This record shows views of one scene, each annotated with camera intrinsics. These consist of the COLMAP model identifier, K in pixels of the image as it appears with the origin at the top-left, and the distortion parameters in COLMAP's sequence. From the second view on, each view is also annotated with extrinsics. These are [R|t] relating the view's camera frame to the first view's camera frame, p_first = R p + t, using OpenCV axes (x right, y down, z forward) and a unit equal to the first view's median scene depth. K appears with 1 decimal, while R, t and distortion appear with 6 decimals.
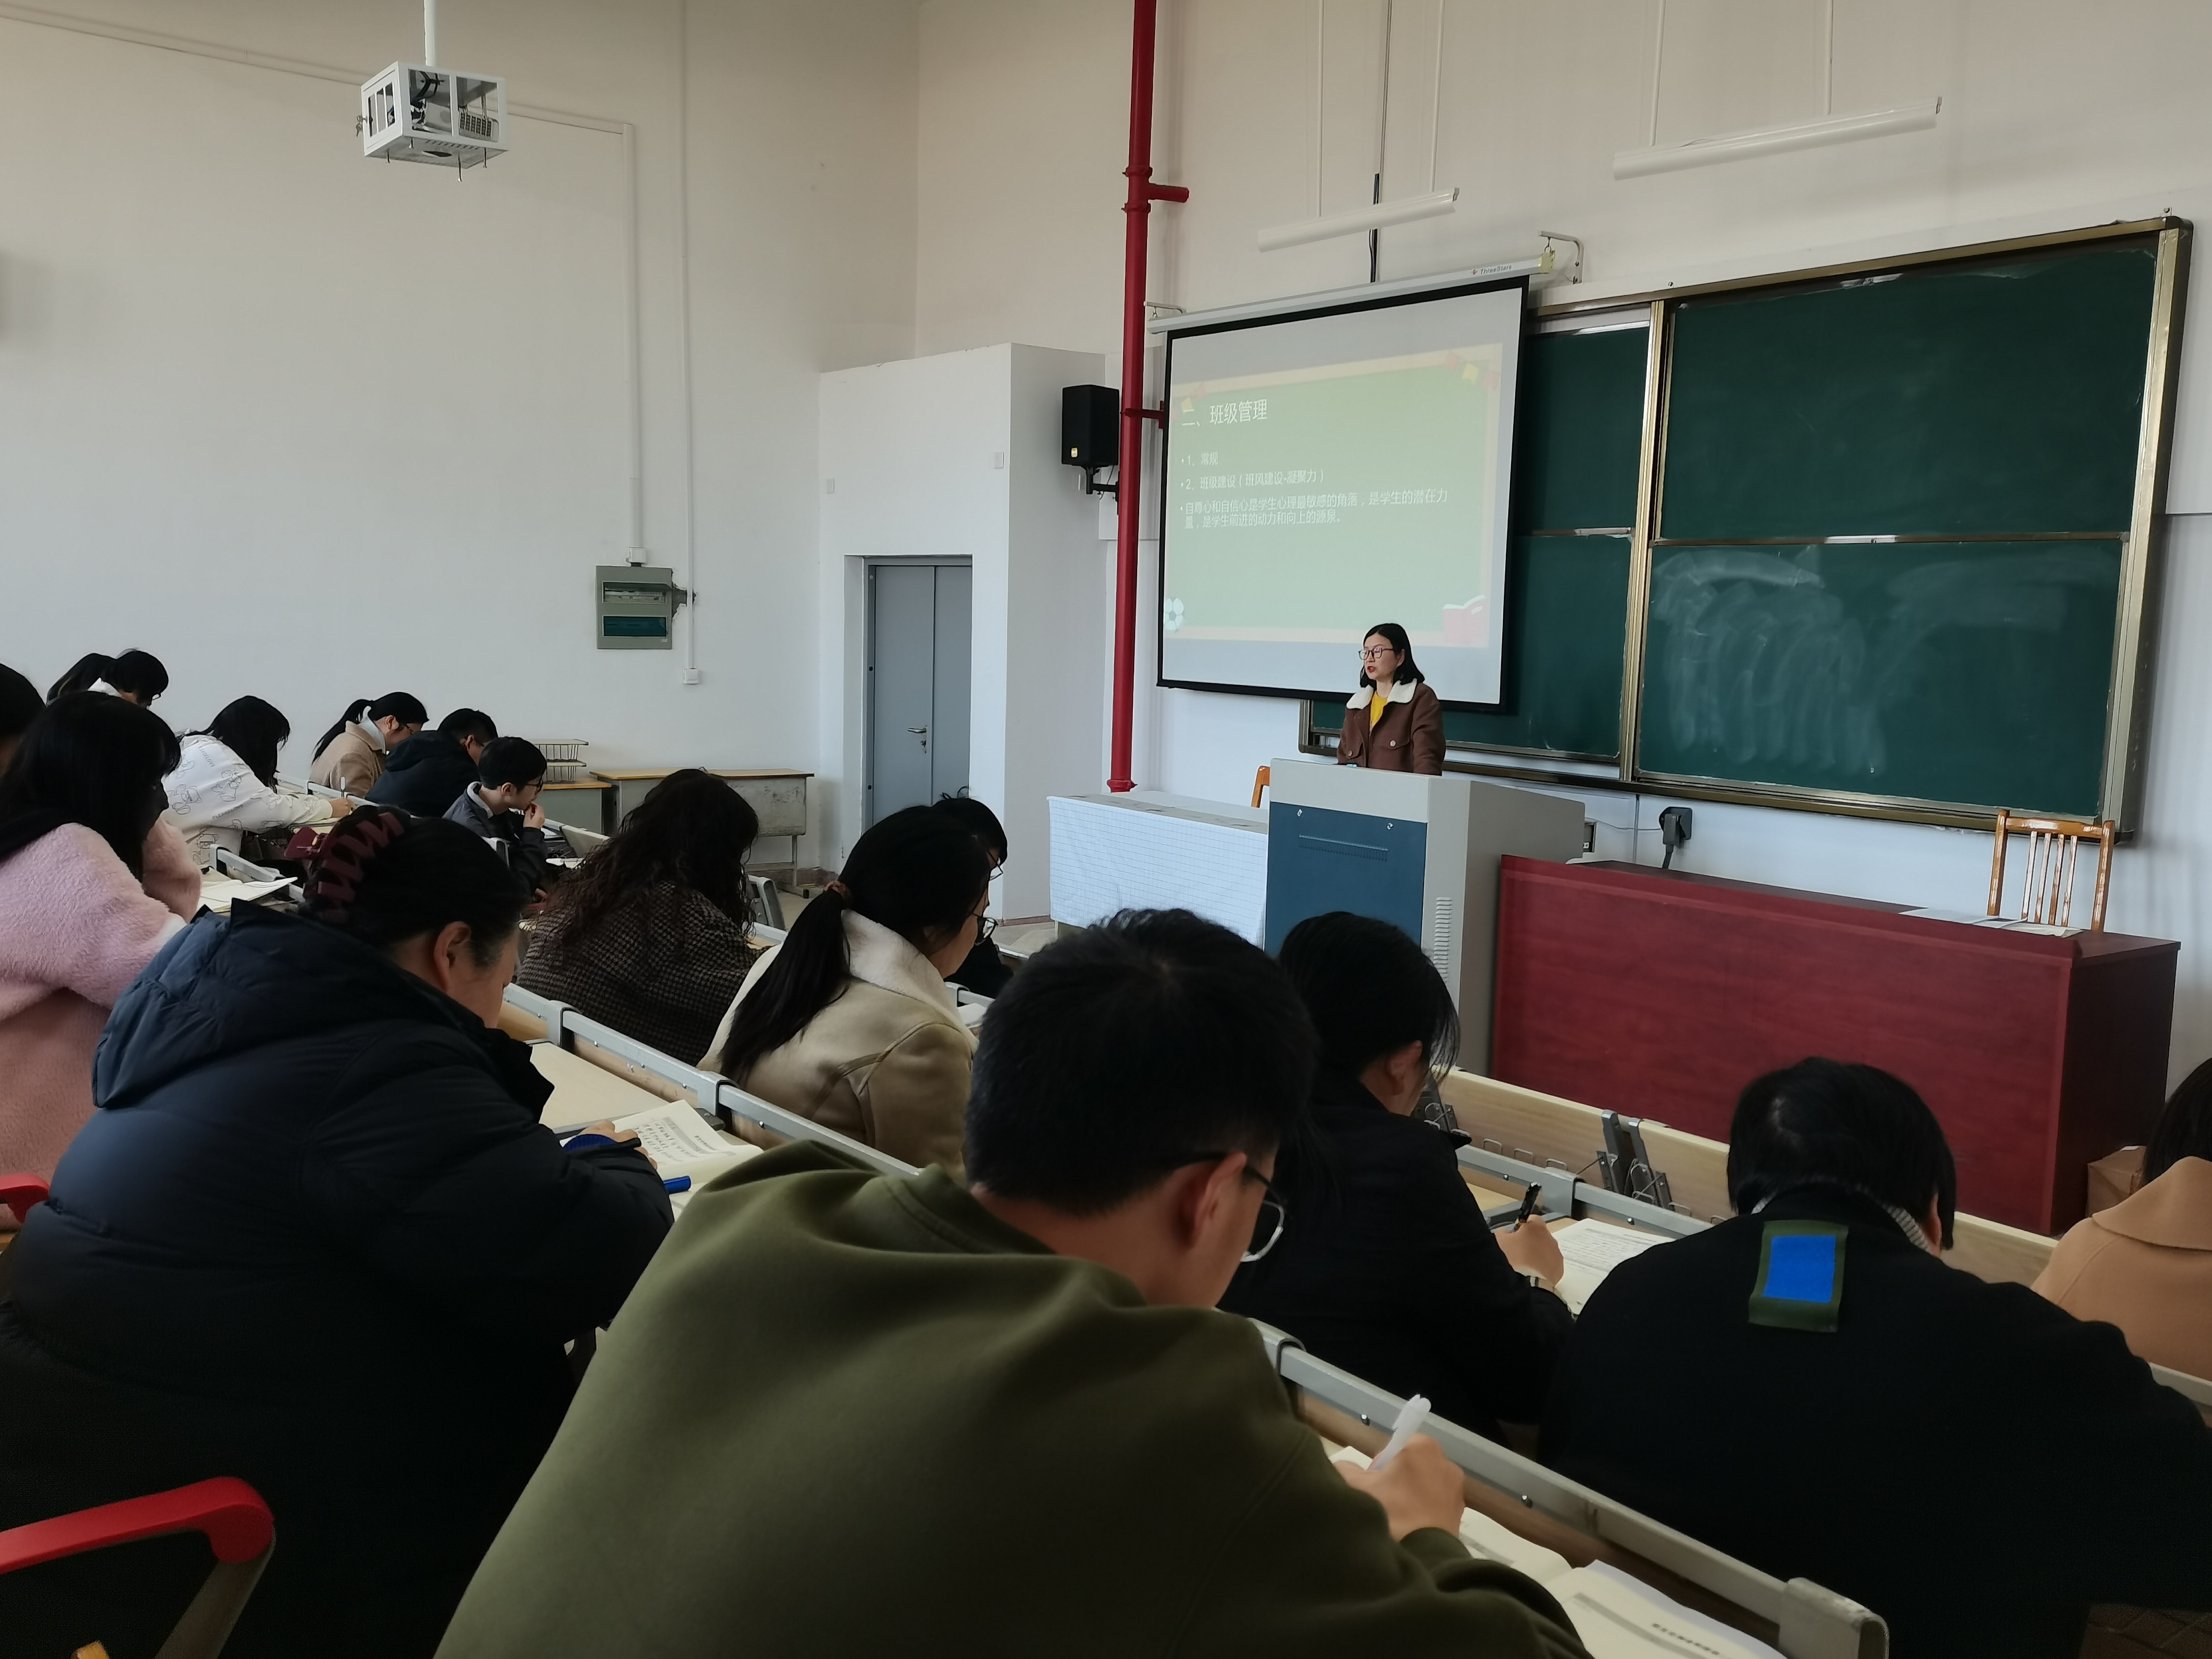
lens RADIAL K [[1906.5, 0, 1094.6], [0, 1906.5, 817.6], [0, 0, 1]] dist [0.112073, -0.127625]
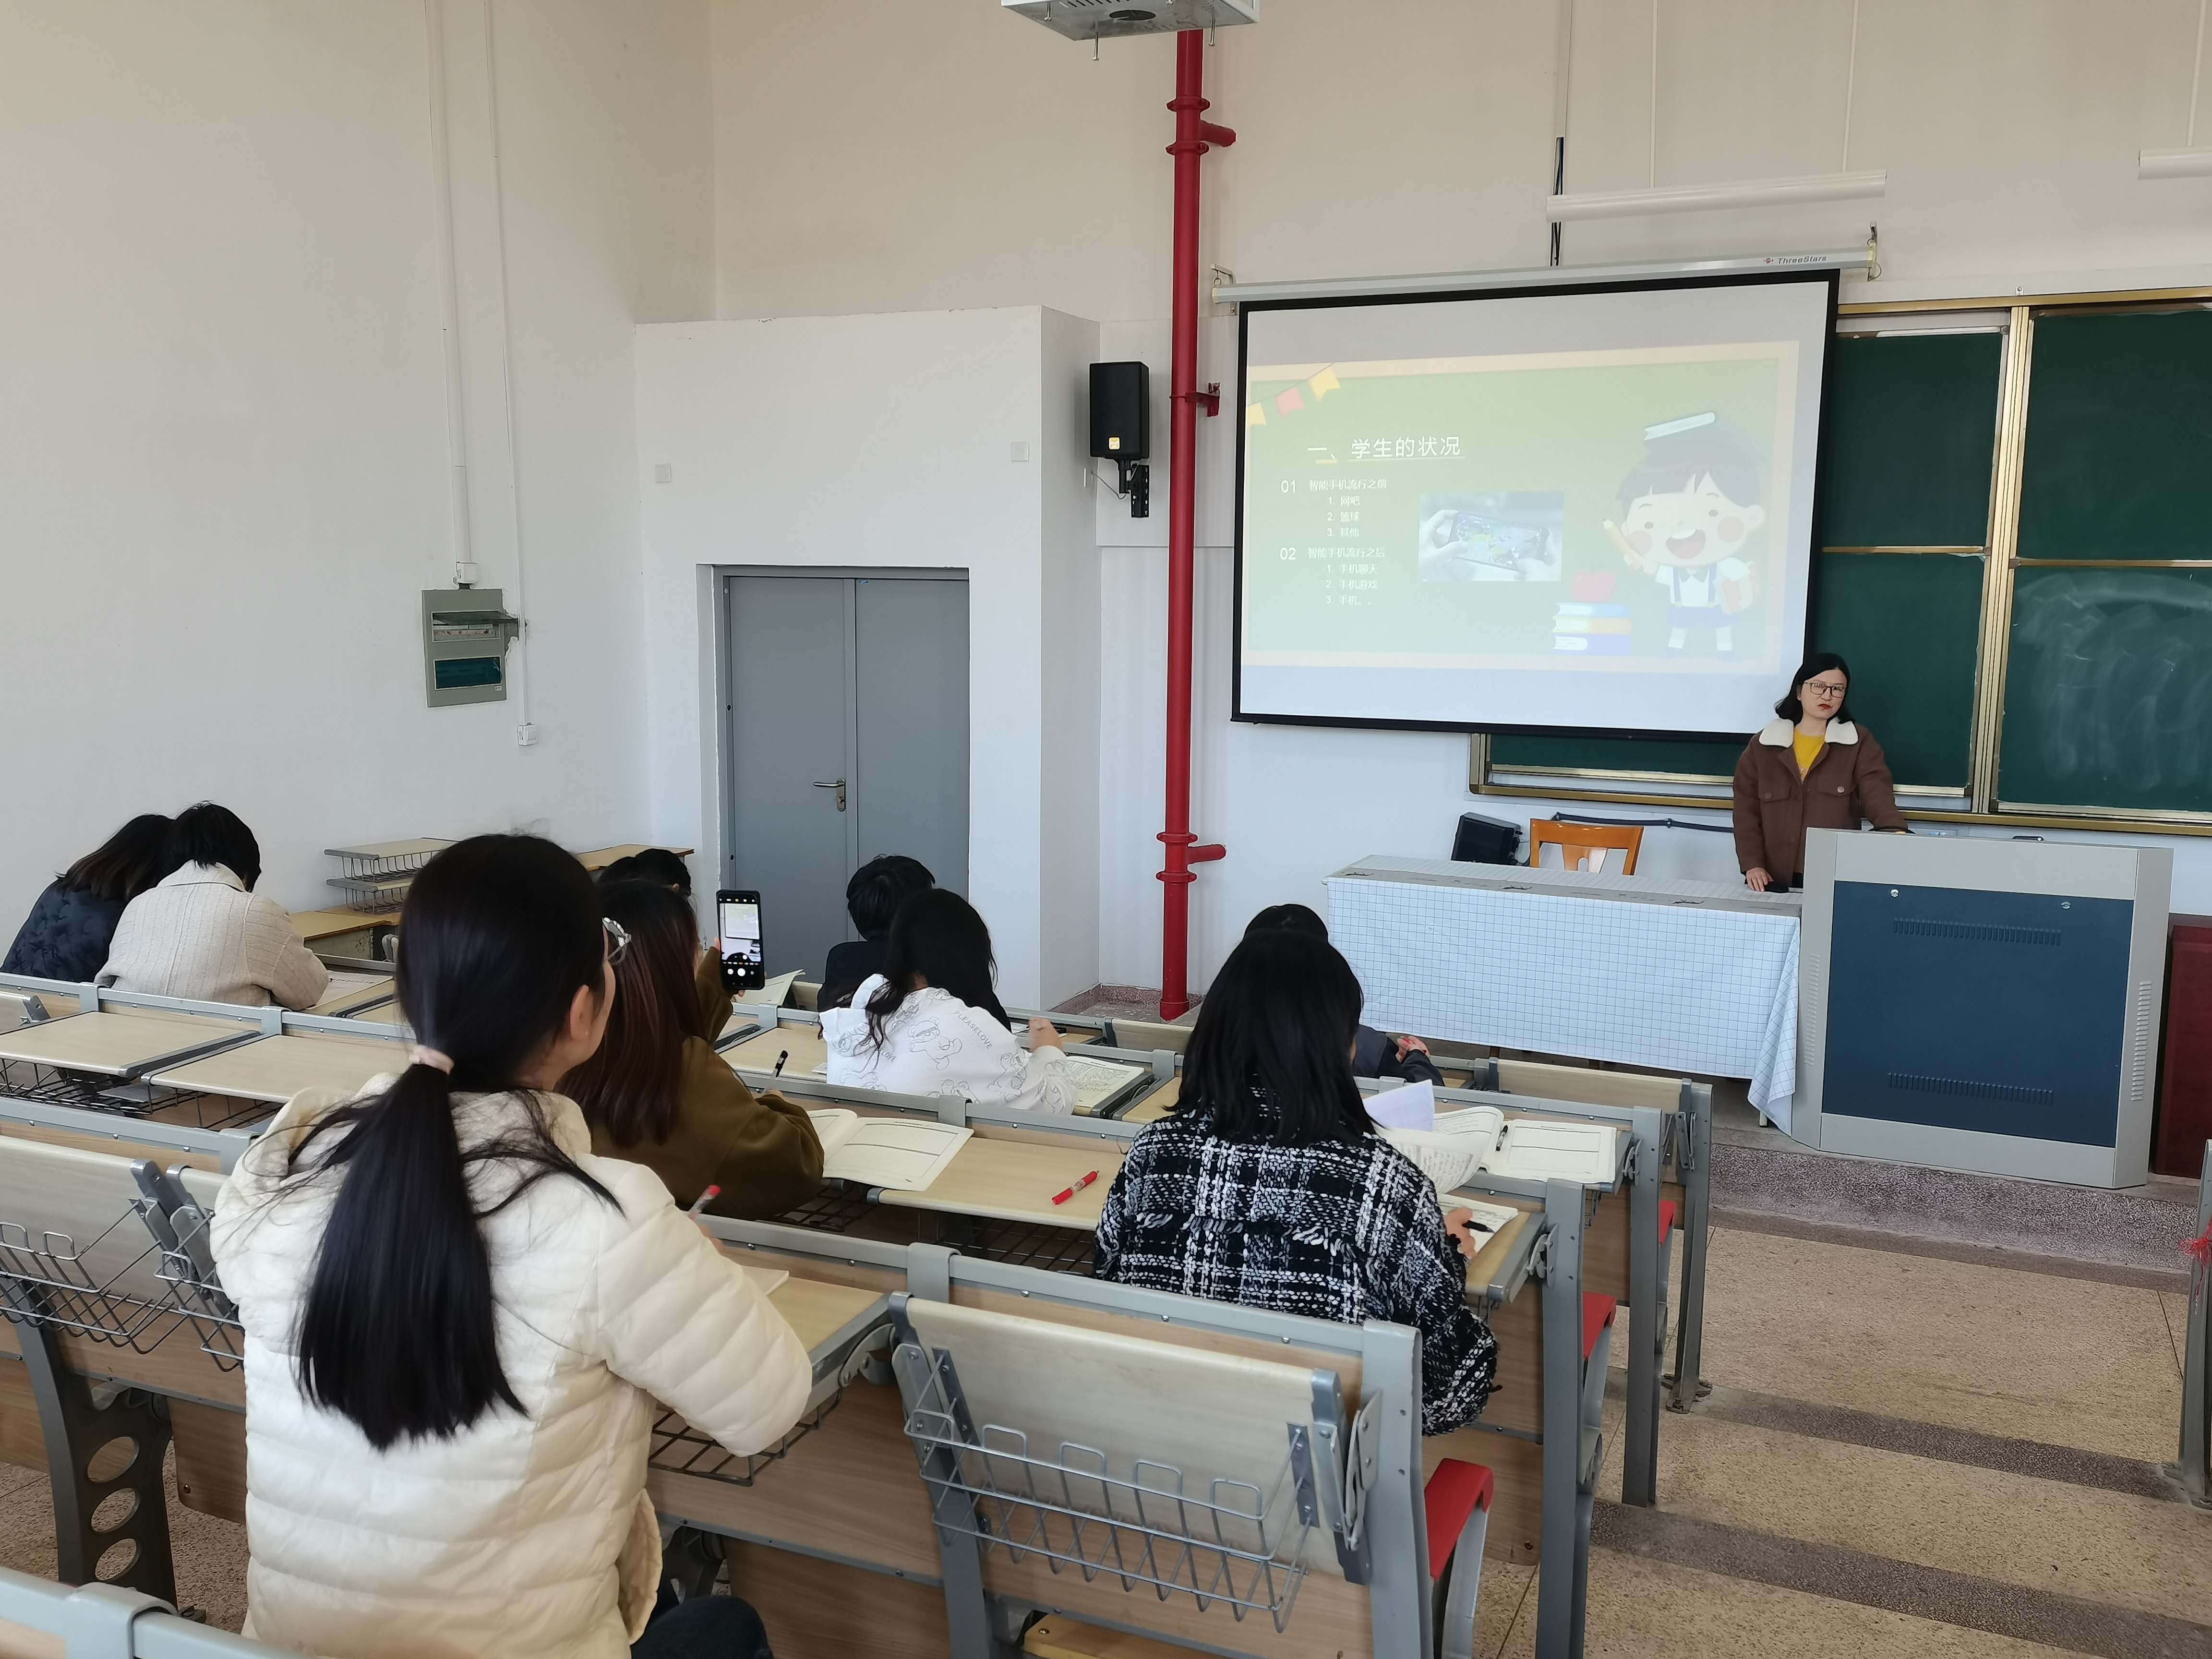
lens RADIAL K [[1906.5, 0, 1094.6], [0, 1906.5, 817.6], [0, 0, 1]] dist [0.112073, -0.127625]
pose [[0.875854, -0.084088, 0.475193, -0.440287], [0.069432, 0.996414, 0.048346, -0.073502], [-0.477554, -0.009350, 0.878552, 0.289057]]
